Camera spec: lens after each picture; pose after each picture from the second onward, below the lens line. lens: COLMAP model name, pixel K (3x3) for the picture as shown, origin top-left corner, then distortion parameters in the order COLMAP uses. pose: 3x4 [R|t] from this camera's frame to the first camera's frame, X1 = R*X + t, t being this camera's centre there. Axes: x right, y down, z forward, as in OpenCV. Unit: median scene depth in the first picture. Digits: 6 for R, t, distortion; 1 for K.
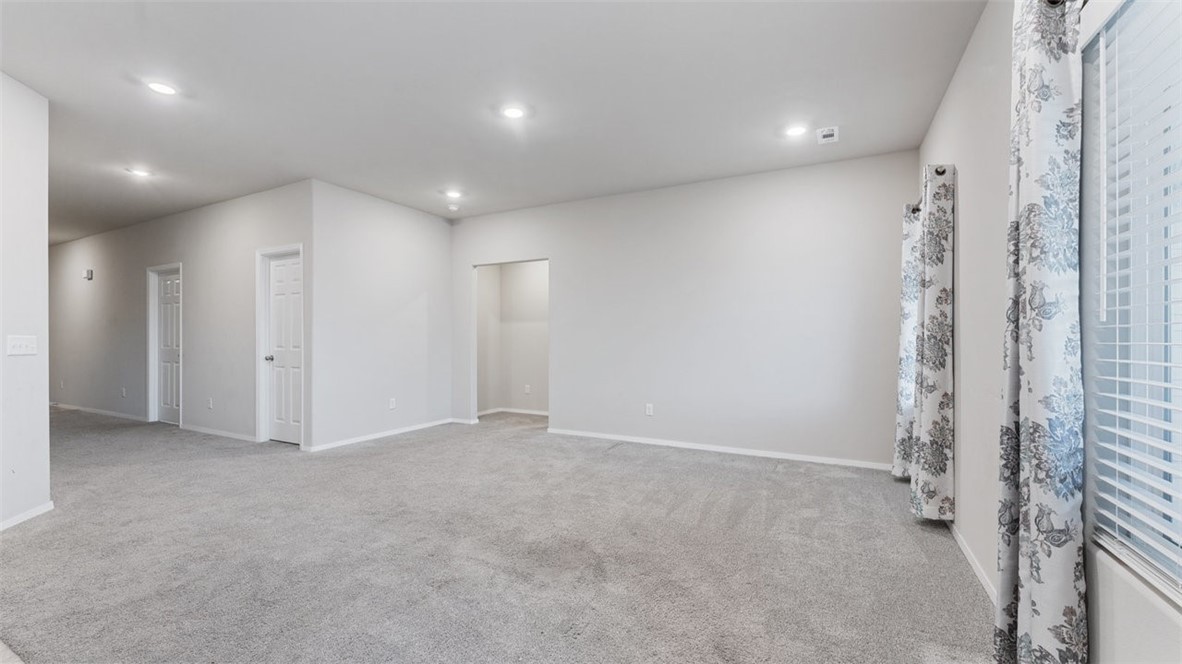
lens RADIAL K [[470.3, 0, 599.4], [0, 470.3, 340.0], [0, 0, 1]] dist [-0.006926, 0.001335]
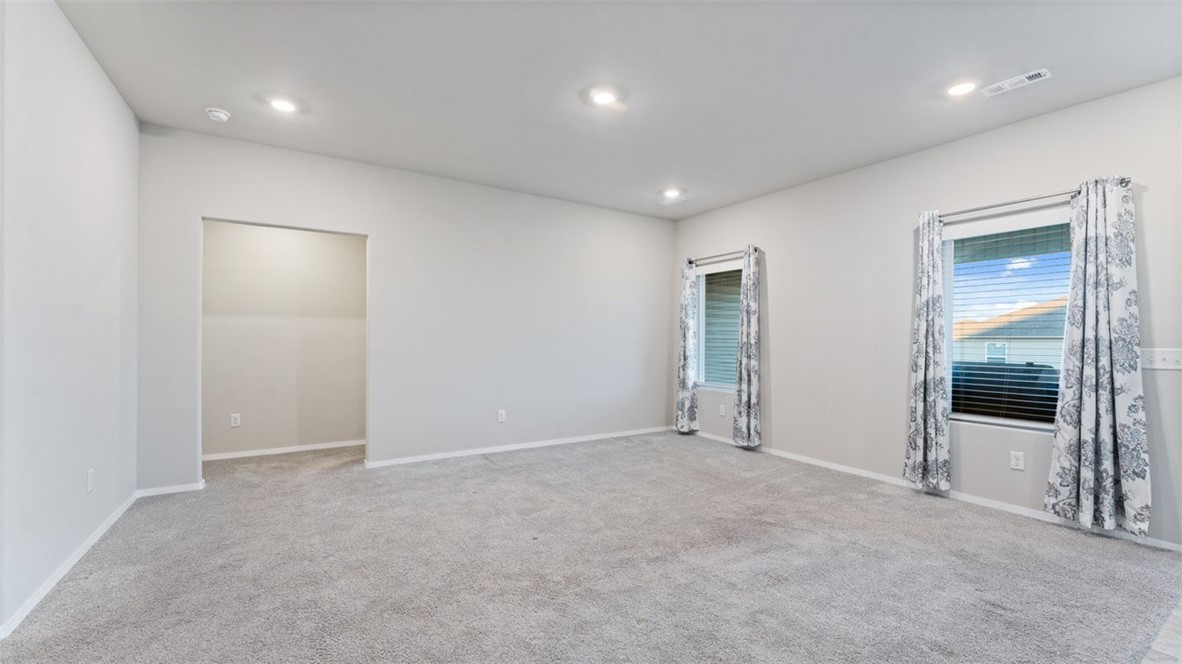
lens RADIAL K [[470.3, 0, 573.4], [0, 470.3, 343.2], [0, 0, 1]] dist [-0.006926, 0.001335]
pose [[0.518542, -0.000399, 0.855052, -0.885706], [-0.002490, 0.999995, 0.001977, -0.005927], [-0.855049, -0.003154, 0.518538, 0.510719]]
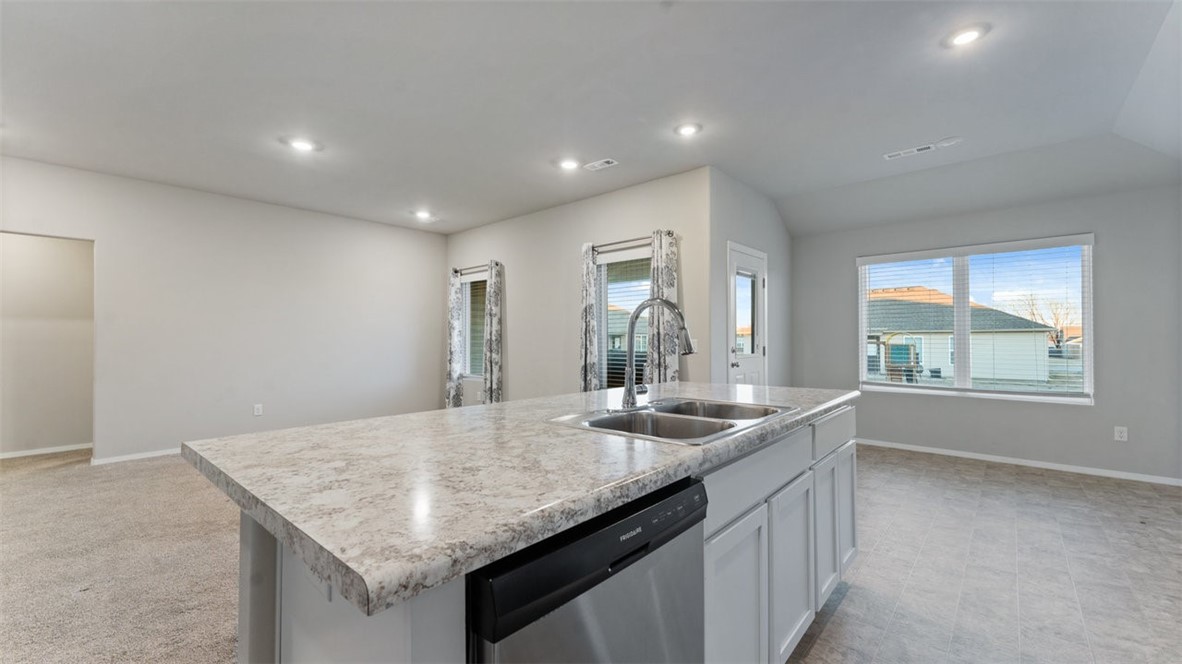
lens RADIAL K [[470.3, 0, 582.1], [0, 470.3, 333.9], [0, 0, 1]] dist [-0.006926, 0.001335]
pose [[0.259425, 0.011414, 0.965696, -0.985082], [0.010487, 0.999838, -0.014635, 0.001828], [-0.965706, 0.013924, 0.259263, 0.039466]]
